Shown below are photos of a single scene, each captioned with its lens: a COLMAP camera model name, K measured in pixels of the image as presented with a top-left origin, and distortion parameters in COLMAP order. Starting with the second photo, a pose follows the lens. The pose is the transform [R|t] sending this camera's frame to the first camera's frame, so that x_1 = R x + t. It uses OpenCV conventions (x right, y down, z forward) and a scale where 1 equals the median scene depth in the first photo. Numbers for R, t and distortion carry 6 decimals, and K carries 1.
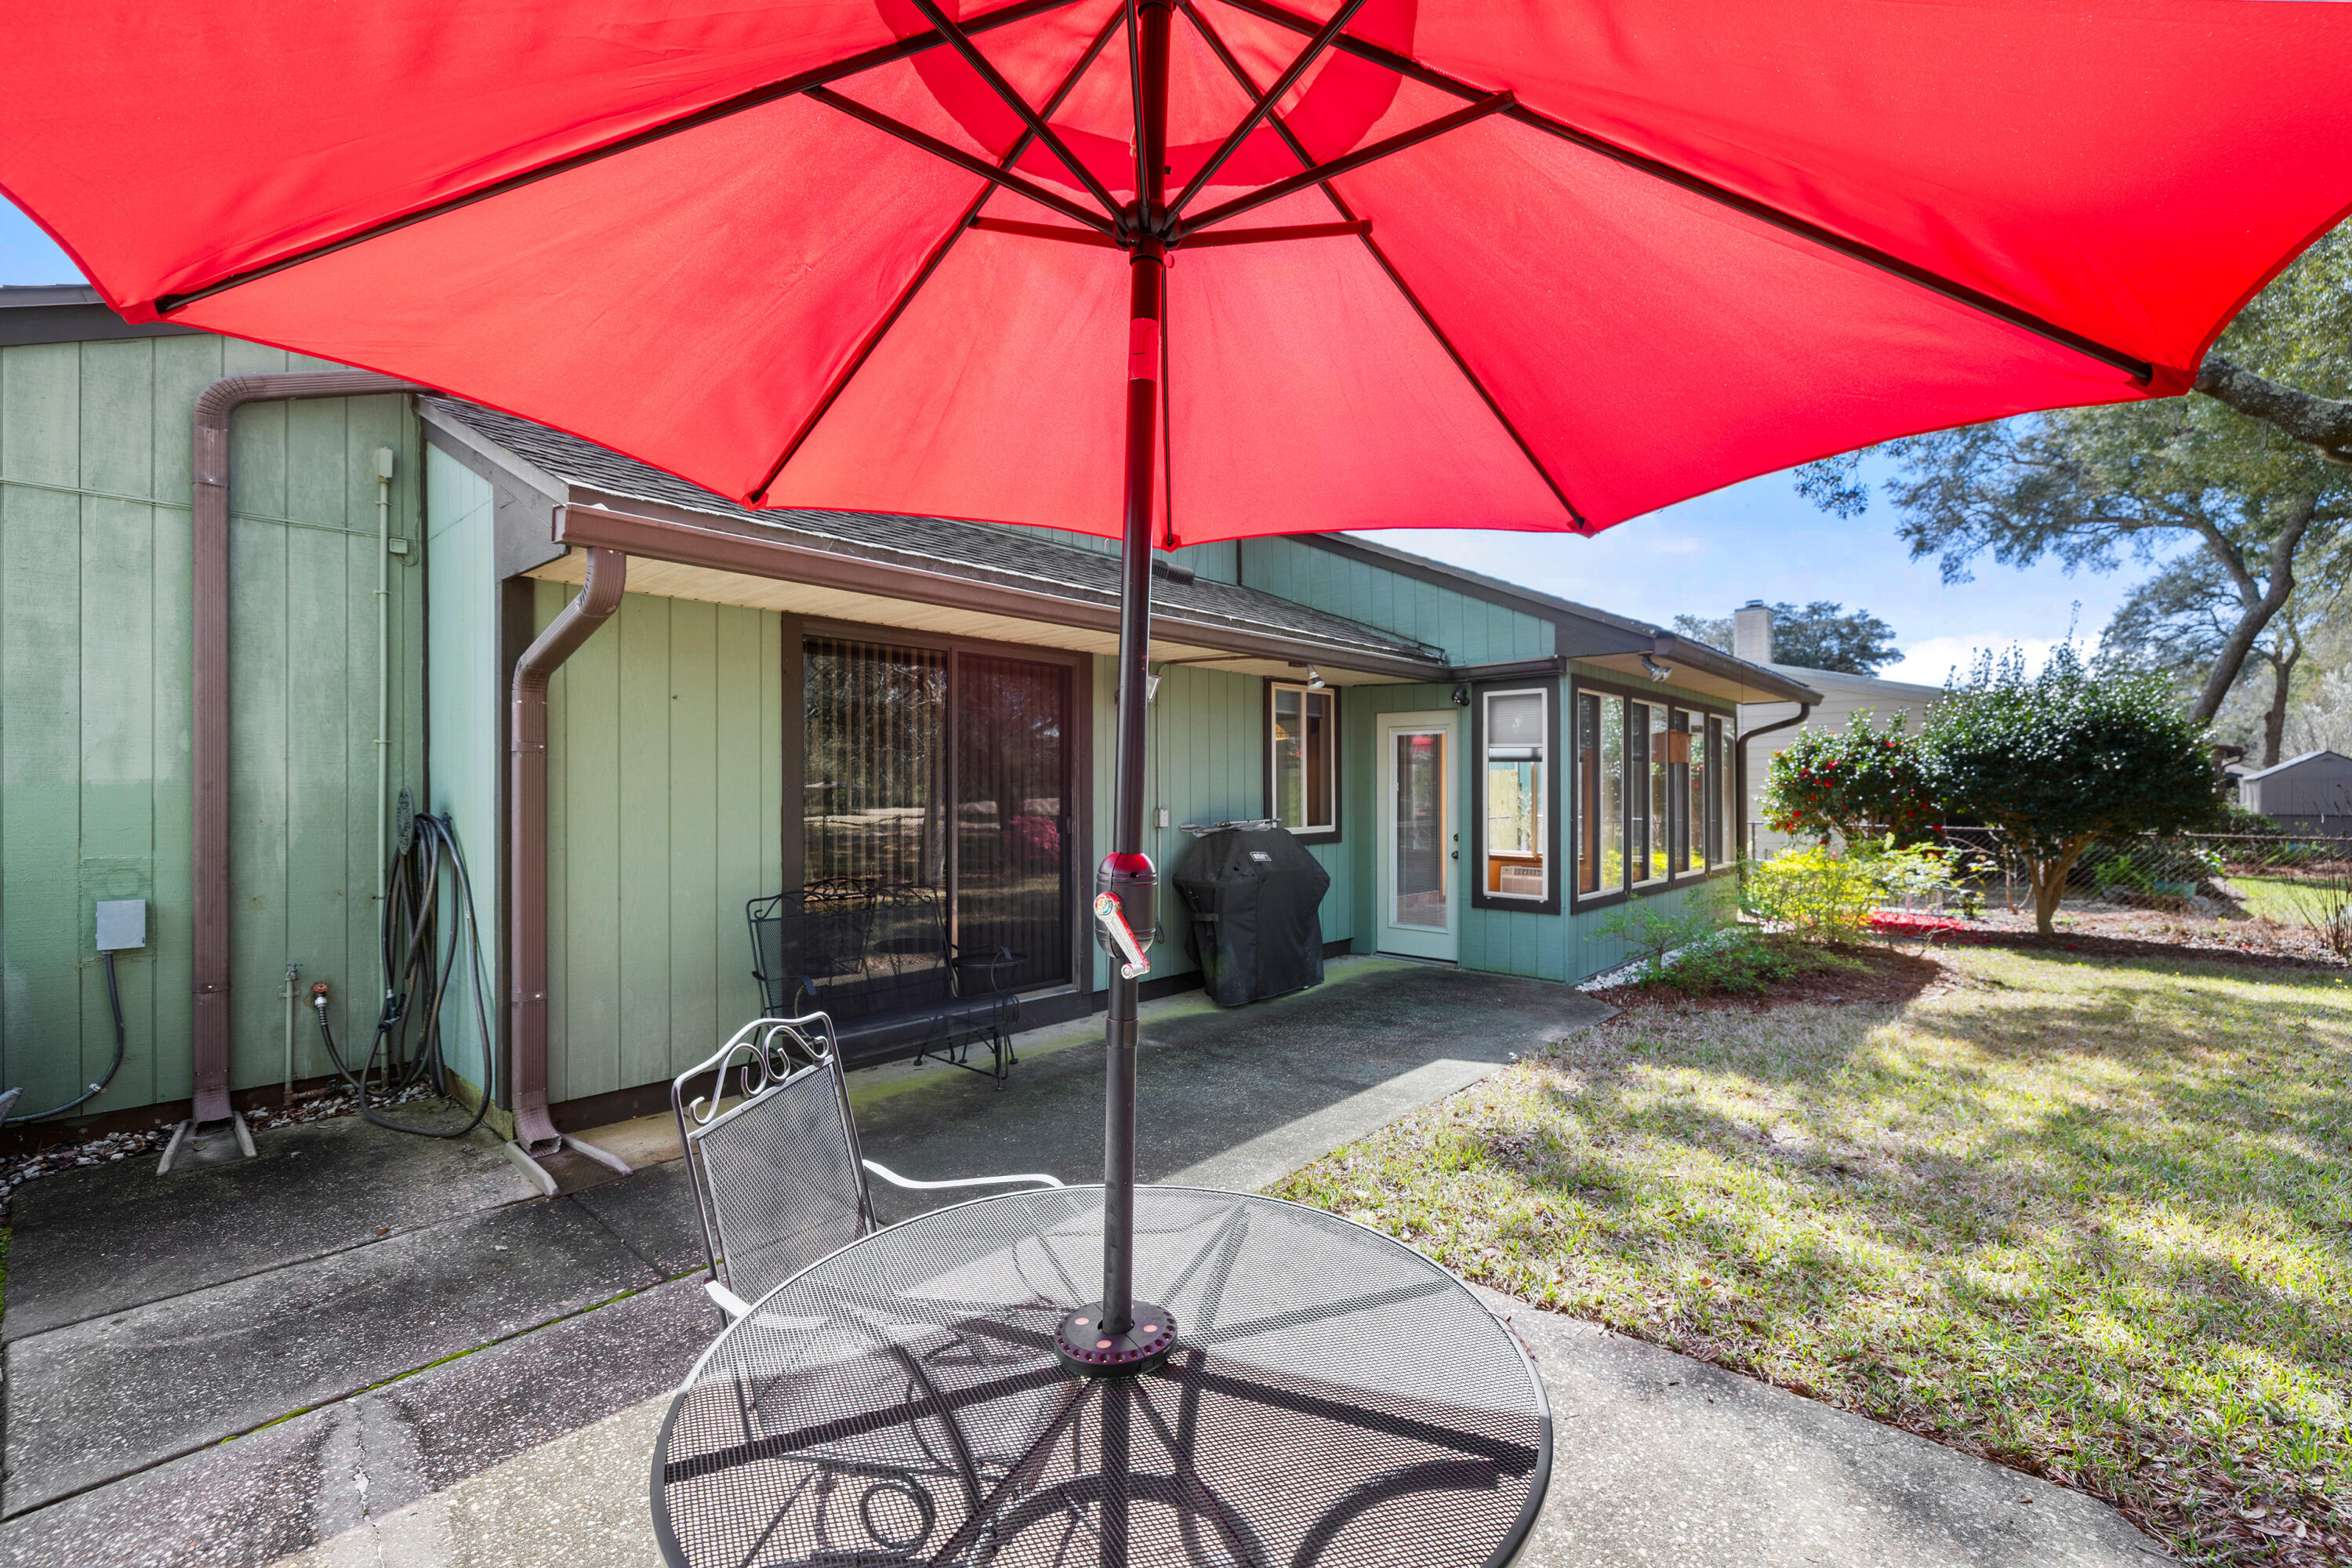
lens RADIAL K [[970.4, 0, 1176.0], [0, 970.4, 784.0], [0, 0, 1]] dist [-0.000251, -0.000014]
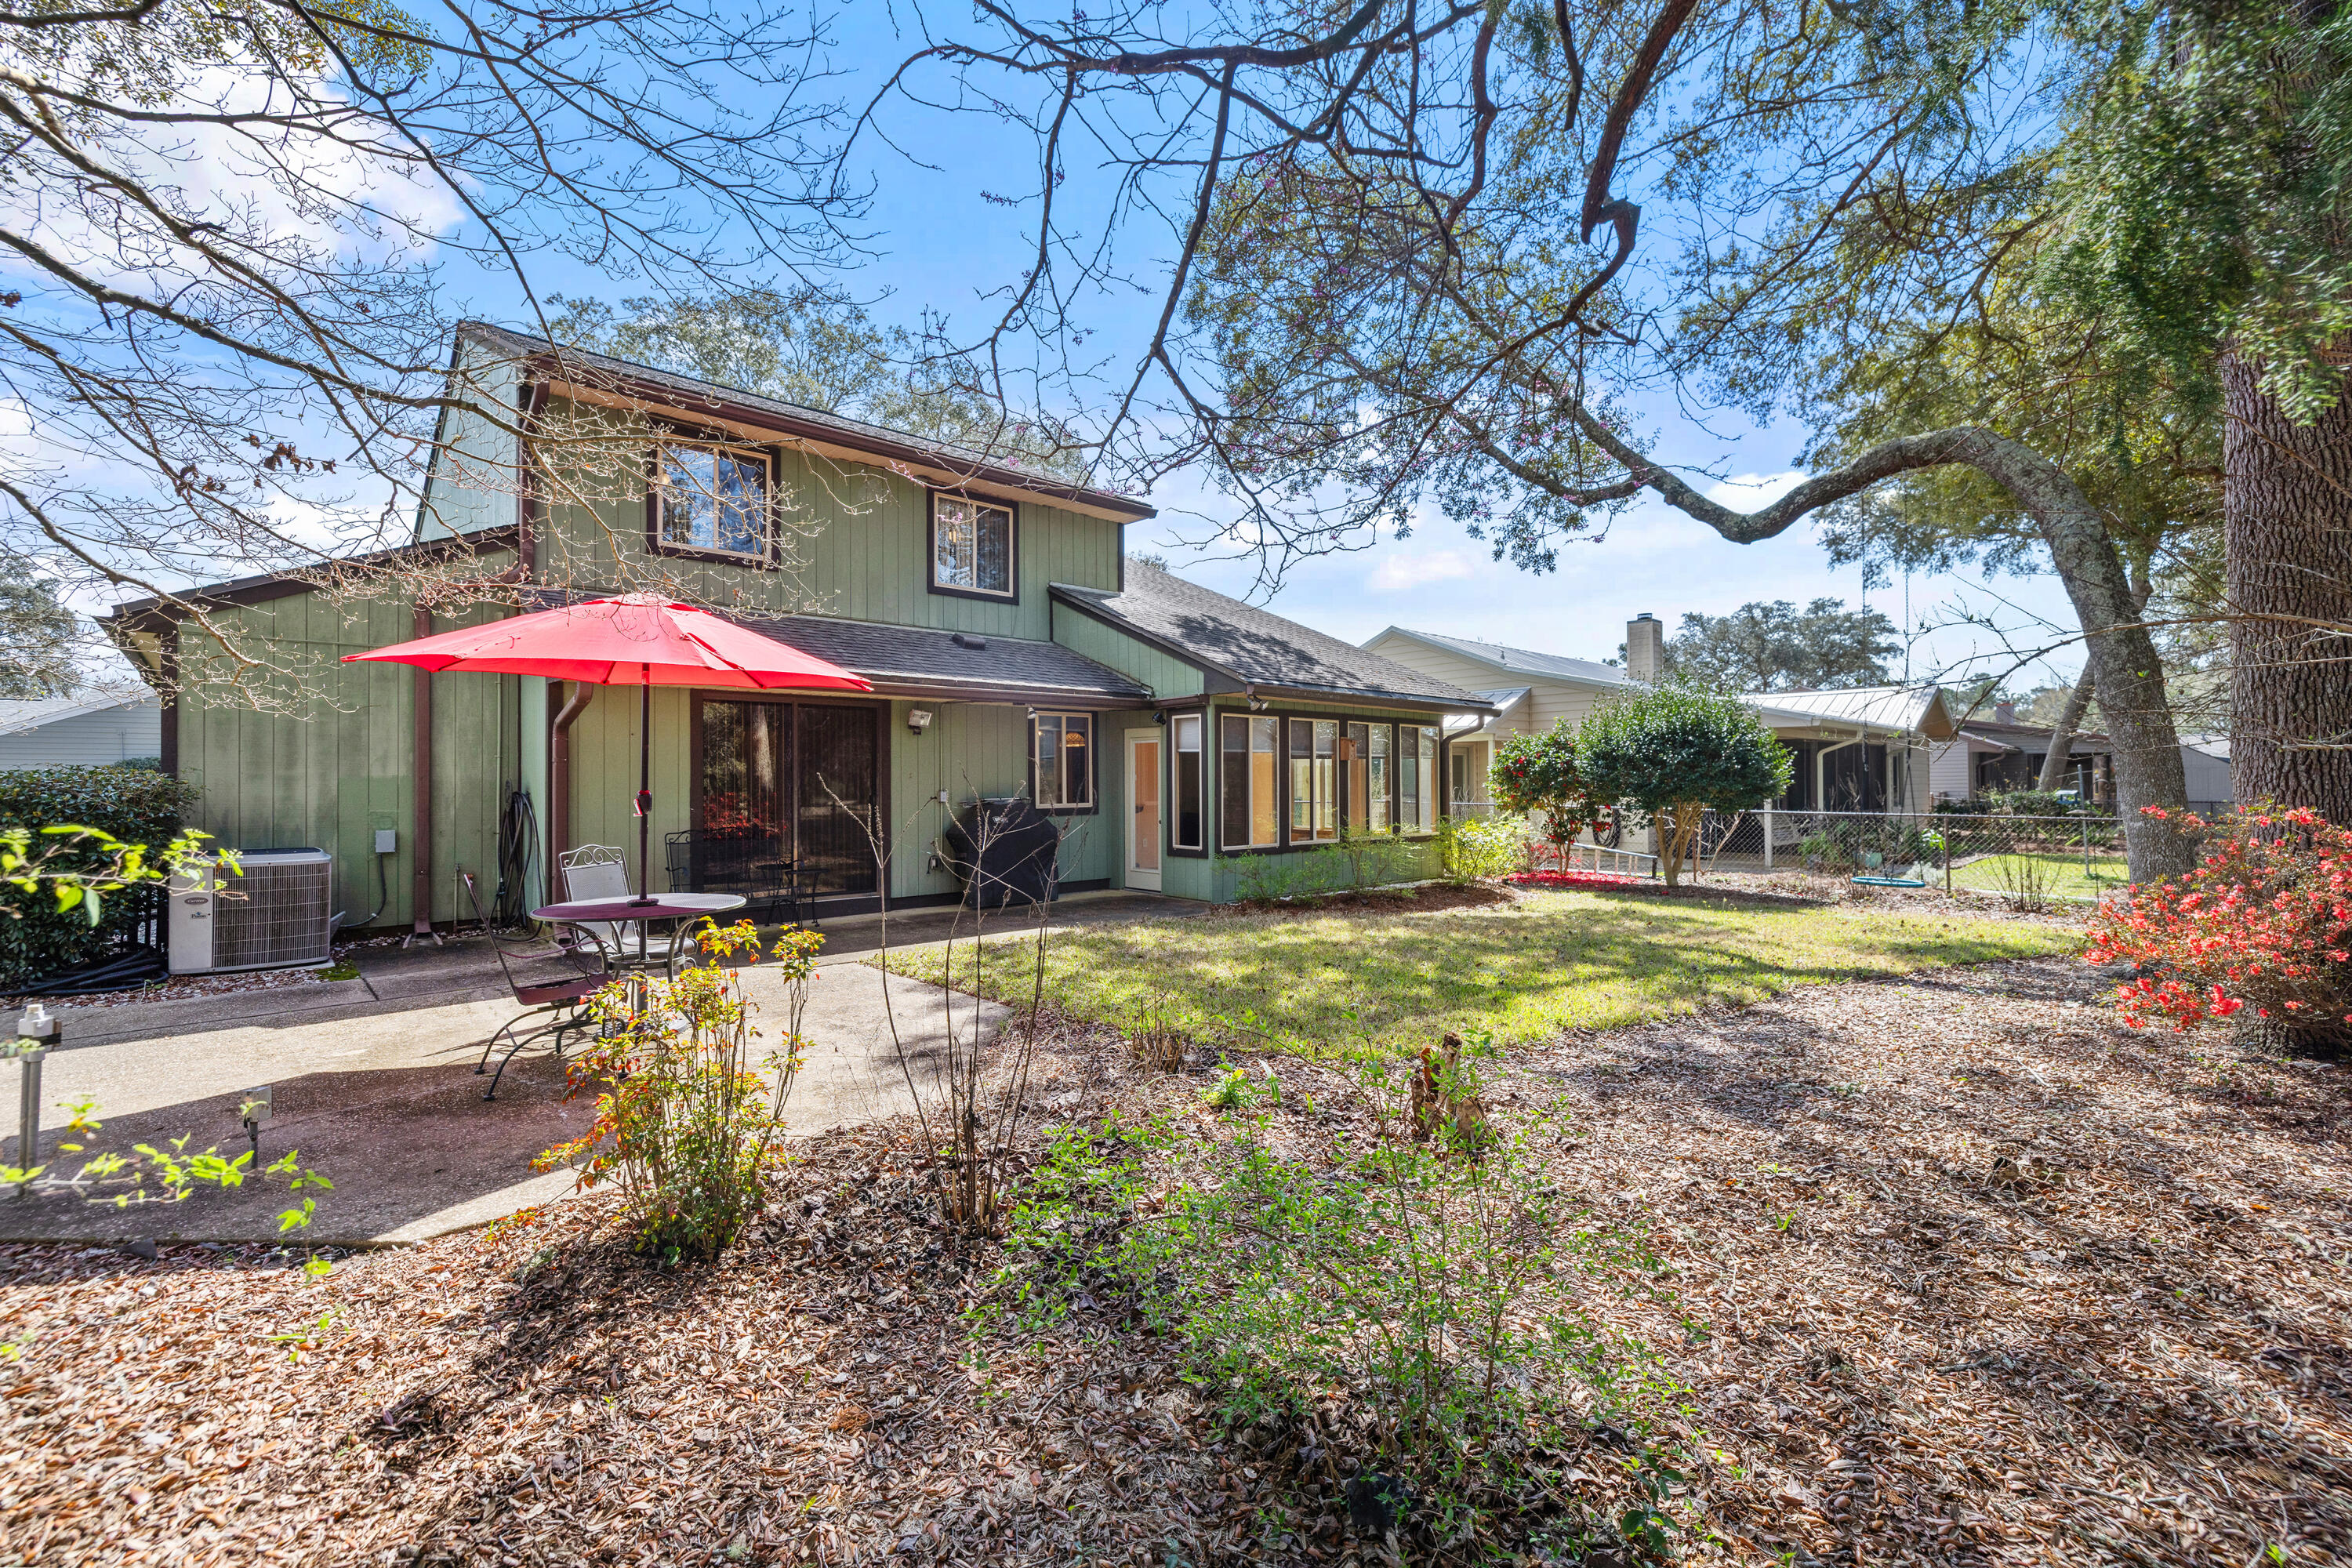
lens RADIAL K [[970.9, 0, 1182.8], [0, 970.9, 768.1], [0, 0, 1]] dist [-0.000687, -0.000326]
pose [[0.996456, -0.004546, -0.083990, 0.771383], [0.003713, 0.999942, -0.010068, 0.006538], [0.084031, 0.009720, 0.996416, -0.893620]]
